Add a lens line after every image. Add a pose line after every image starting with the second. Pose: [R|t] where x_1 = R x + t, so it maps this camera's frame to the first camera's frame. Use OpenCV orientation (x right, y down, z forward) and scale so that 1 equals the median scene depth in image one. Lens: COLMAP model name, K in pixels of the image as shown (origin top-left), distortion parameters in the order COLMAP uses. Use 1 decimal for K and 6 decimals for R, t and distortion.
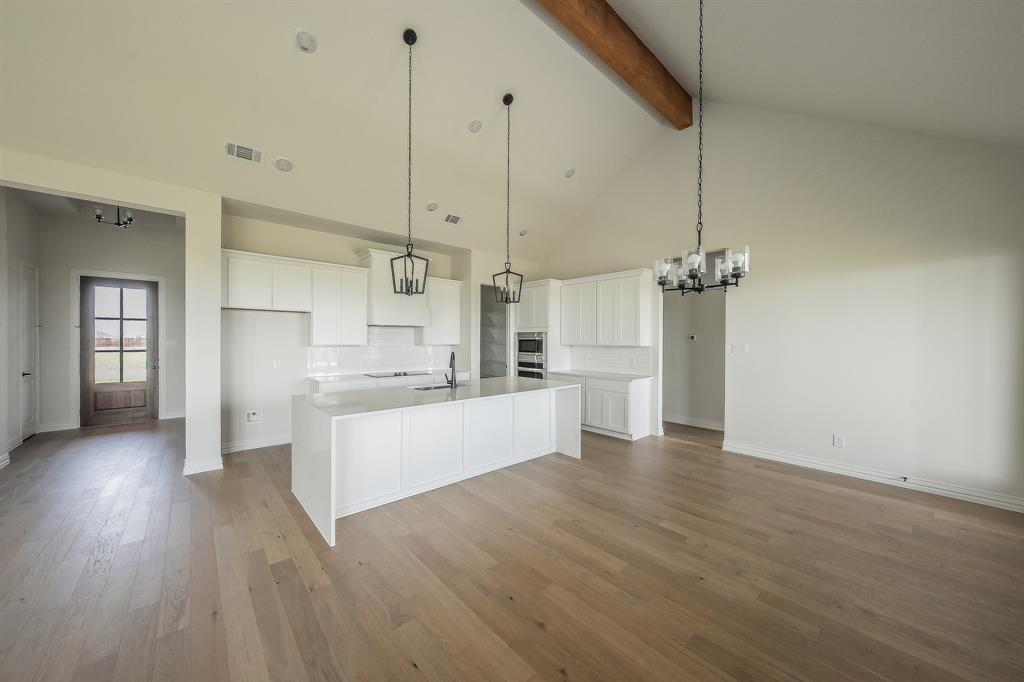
lens RADIAL K [[374.2, 0, 501.5], [0, 374.2, 346.4], [0, 0, 1]] dist [0.010128, -0.000071]
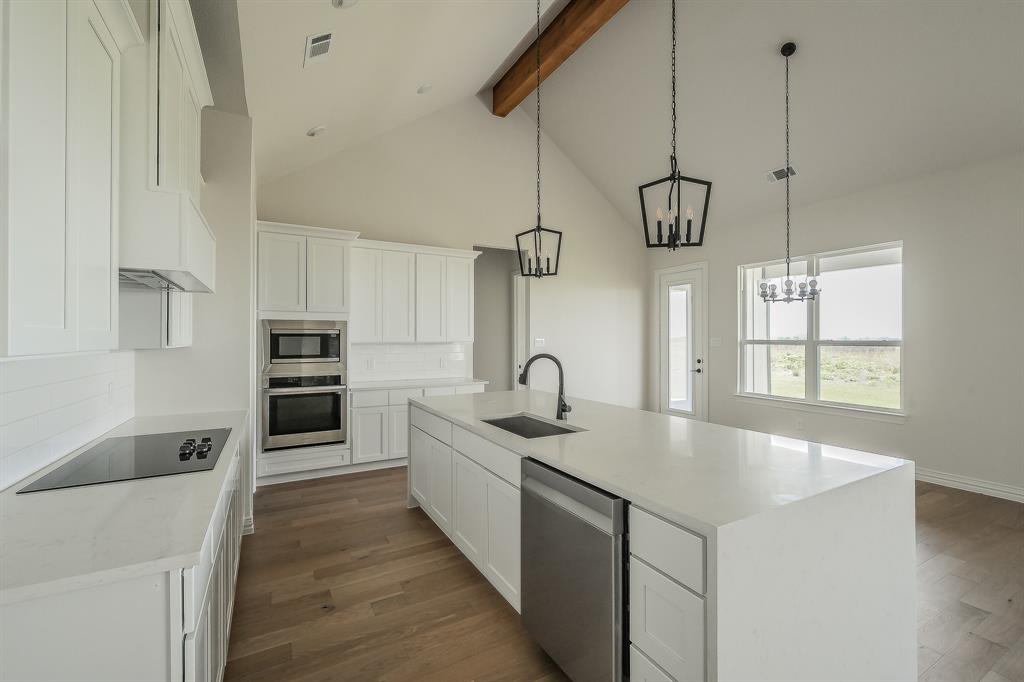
lens RADIAL K [[429.0, 0, 508.0], [0, 429.0, 337.1], [0, 0, 1]] dist [0.005478, -0.000360]
pose [[0.210928, -0.002701, 0.977498, -0.585659], [0.021184, 0.999774, -0.001808, -0.008433], [-0.977272, 0.021089, 0.210937, 0.738780]]
